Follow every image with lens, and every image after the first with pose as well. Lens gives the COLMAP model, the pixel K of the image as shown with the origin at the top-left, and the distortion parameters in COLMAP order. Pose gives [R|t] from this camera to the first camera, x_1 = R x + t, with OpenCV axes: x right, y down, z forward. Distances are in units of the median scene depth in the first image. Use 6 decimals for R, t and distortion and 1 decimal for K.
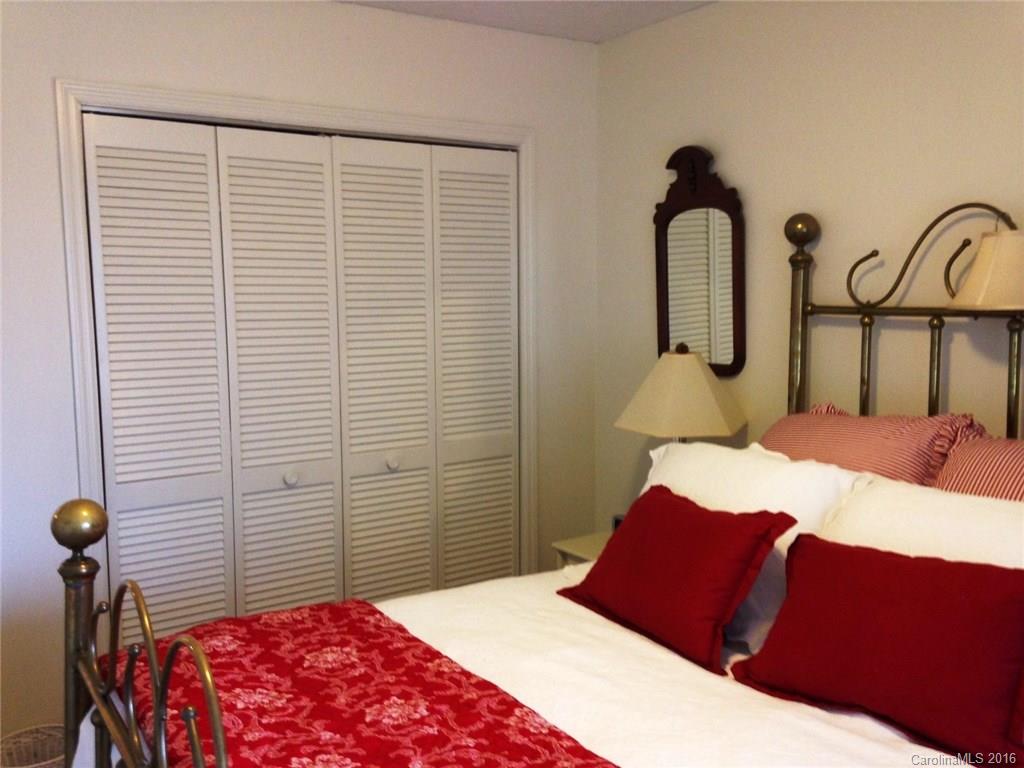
lens RADIAL K [[930.8, 0, 513.3], [0, 930.8, 386.1], [0, 0, 1]] dist [0.091010, 0.000000]
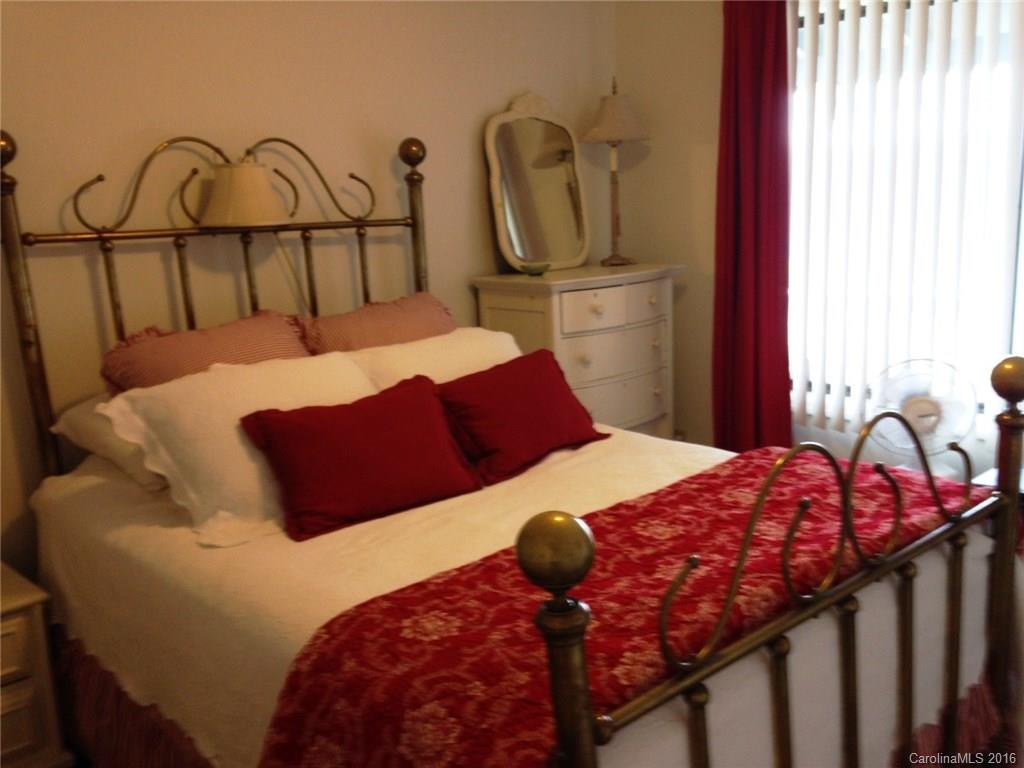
lens RADIAL K [[930.8, 0, 513.7], [0, 930.8, 381.6], [0, 0, 1]] dist [0.091010, 0.000000]
pose [[-0.150365, -0.190021, 0.970197, -0.821229], [0.139217, 0.967506, 0.211071, -0.095724], [-0.978779, 0.166806, -0.119025, 0.831002]]
